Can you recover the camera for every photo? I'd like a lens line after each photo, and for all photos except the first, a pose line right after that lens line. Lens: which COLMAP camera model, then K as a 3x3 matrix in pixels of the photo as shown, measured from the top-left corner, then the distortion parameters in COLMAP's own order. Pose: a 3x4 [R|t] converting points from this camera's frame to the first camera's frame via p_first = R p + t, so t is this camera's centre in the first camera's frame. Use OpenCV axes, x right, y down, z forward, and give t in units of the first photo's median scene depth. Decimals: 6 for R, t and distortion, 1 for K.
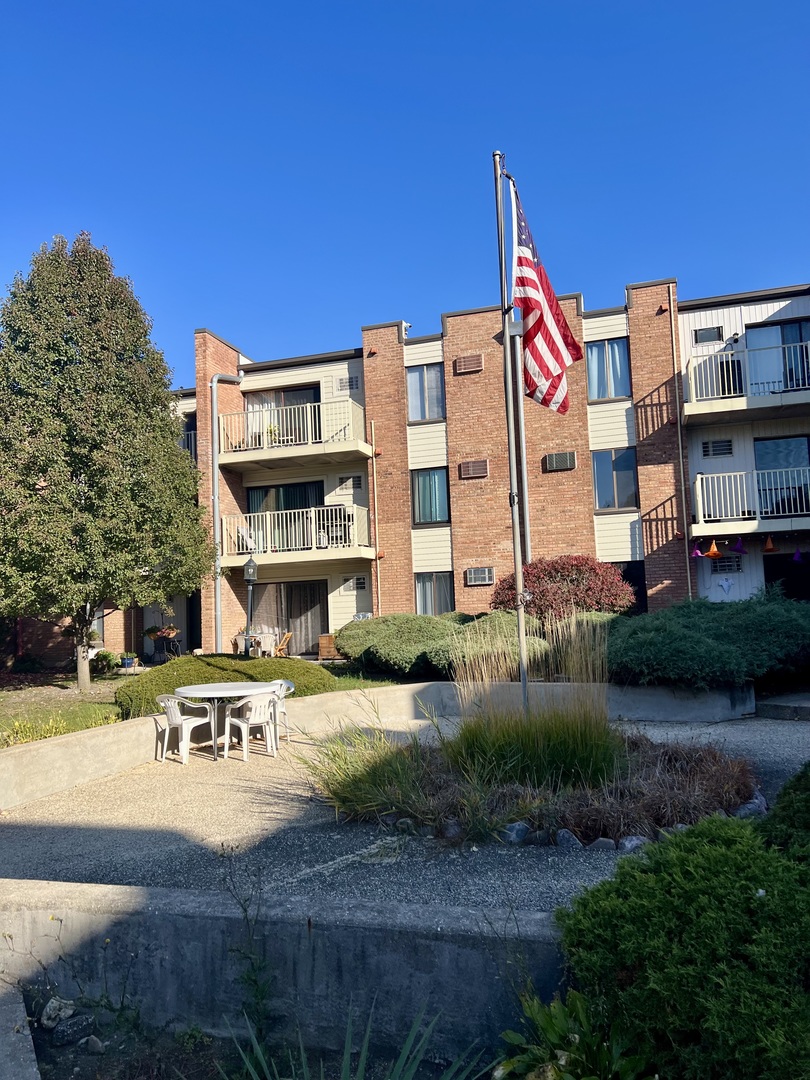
lens RADIAL K [[815.0, 0, 400.2], [0, 815.0, 550.4], [0, 0, 1]] dist [0.063179, -0.041474]
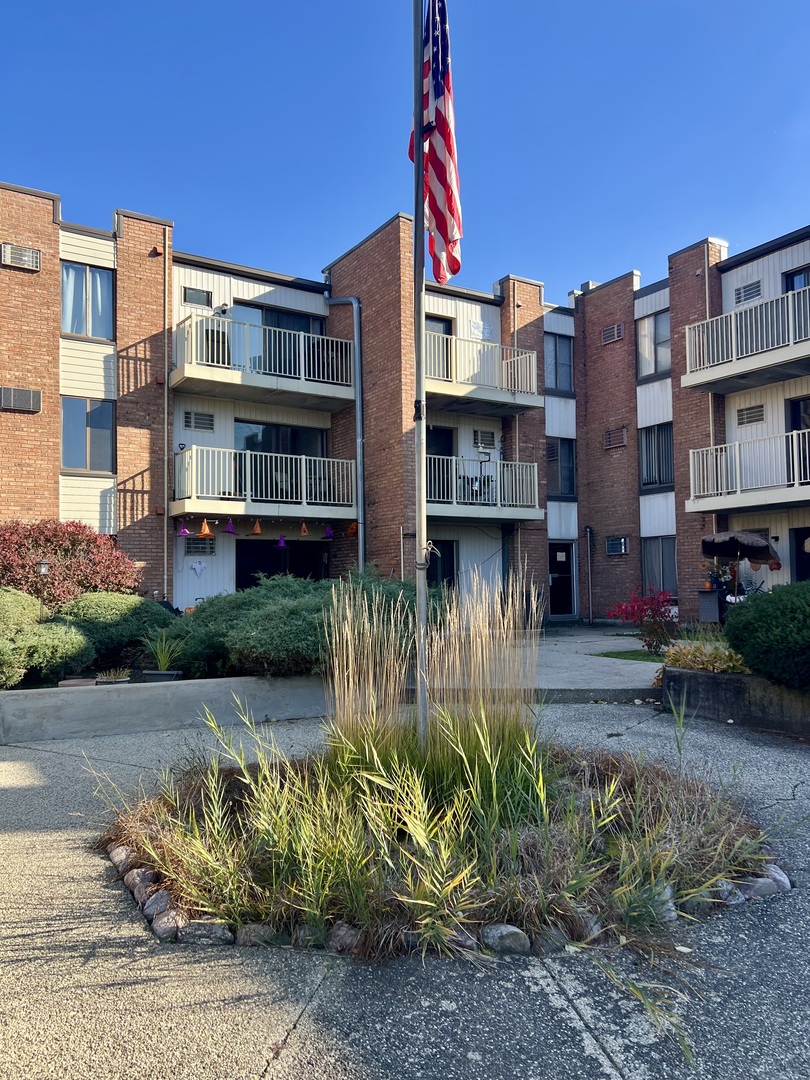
lens RADIAL K [[815.0, 0, 404.5], [0, 815.0, 543.6], [0, 0, 1]] dist [0.063179, -0.041474]
pose [[0.658291, 0.069587, 0.749540, -0.142537], [-0.067558, 0.997161, -0.033243, 0.028337], [-0.749726, -0.028754, 0.661124, 0.209478]]
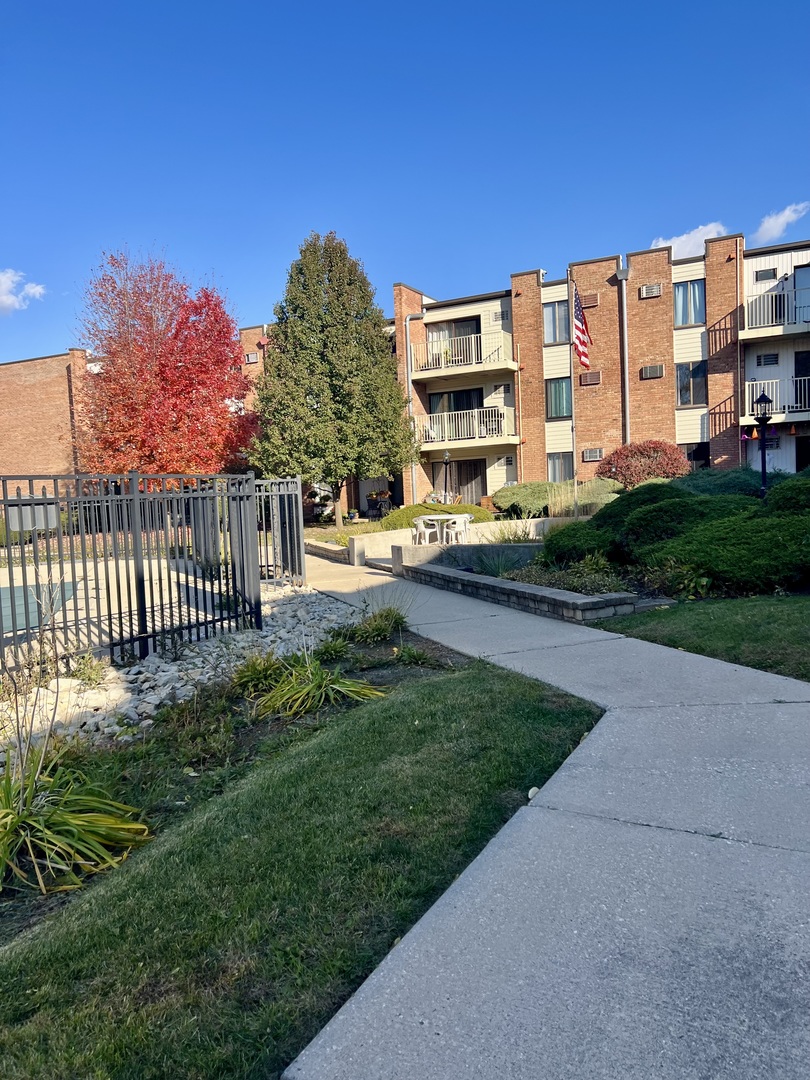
lens RADIAL K [[815.0, 0, 401.4], [0, 815.0, 560.6], [0, 0, 1]] dist [0.063179, -0.041474]
pose [[0.983604, 0.010032, -0.180063, 0.029348], [0.020393, 0.985861, 0.166319, -0.033407], [0.179186, -0.167264, 0.969492, -0.521815]]
